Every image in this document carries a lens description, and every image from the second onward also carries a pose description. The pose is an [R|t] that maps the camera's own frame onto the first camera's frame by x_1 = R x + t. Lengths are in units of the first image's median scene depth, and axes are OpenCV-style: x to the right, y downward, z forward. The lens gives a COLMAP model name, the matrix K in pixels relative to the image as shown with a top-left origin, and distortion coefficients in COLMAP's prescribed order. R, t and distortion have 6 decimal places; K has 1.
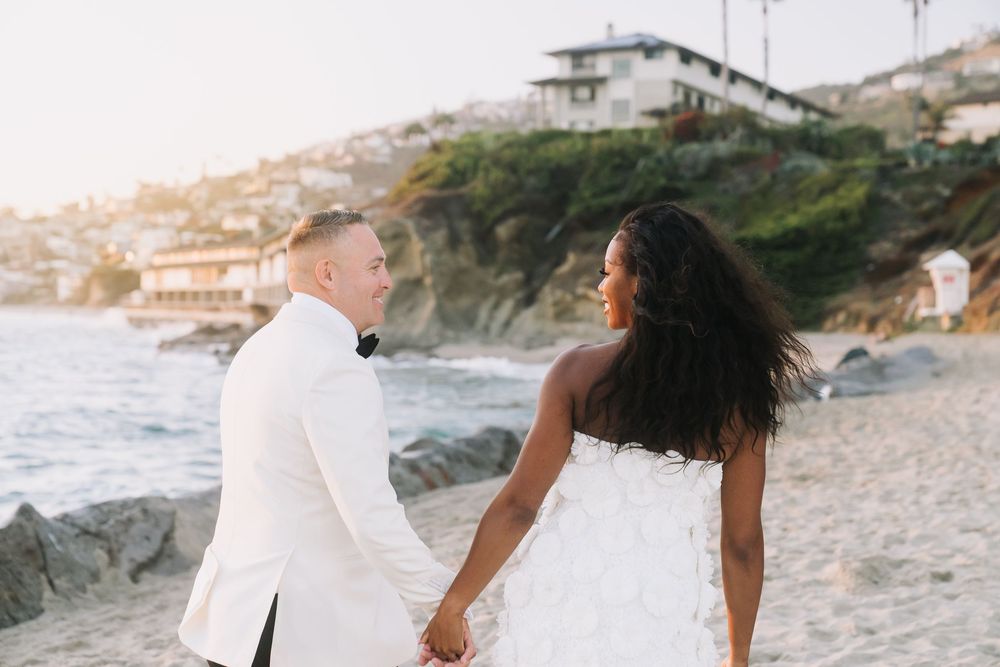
lens RADIAL K [[1659.1, 0, 499.3], [0, 1659.1, 330.6], [0, 0, 1]] dist [0.024079, 0.000000]
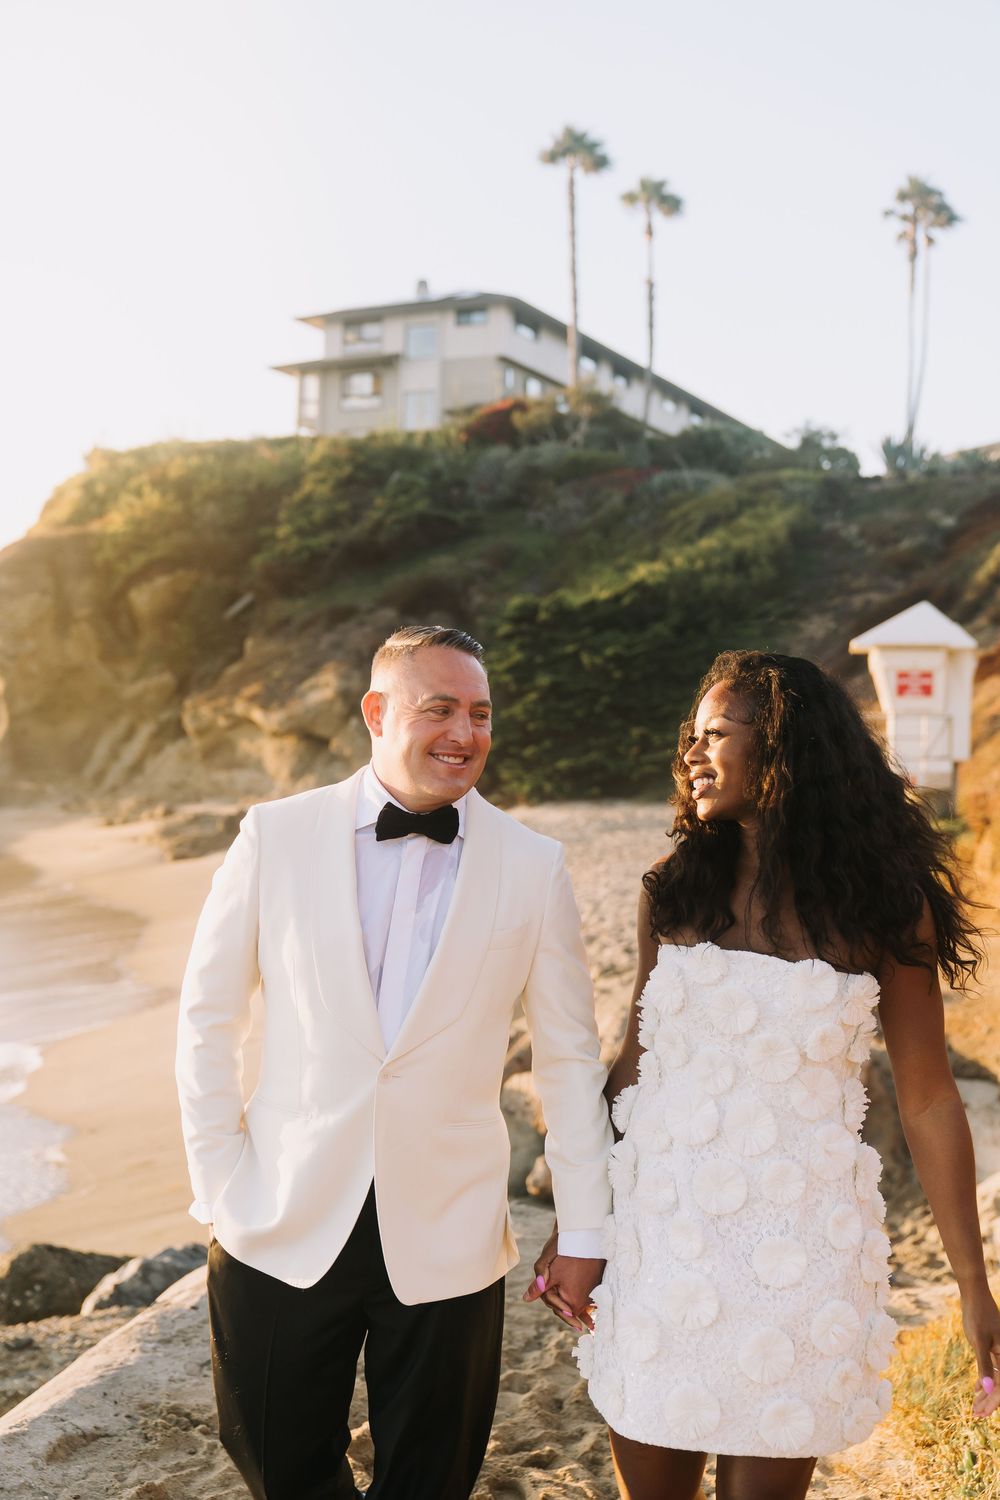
lens RADIAL K [[1655.2, 0, 501.5], [0, 1655.2, 755.2], [0, 0, 1]] dist [0.018773, 0.000000]
pose [[0.999801, 0.010507, -0.016939, 0.130712], [-0.010427, 0.999934, 0.004816, -0.011947], [0.016988, -0.004638, 0.999845, 0.453007]]
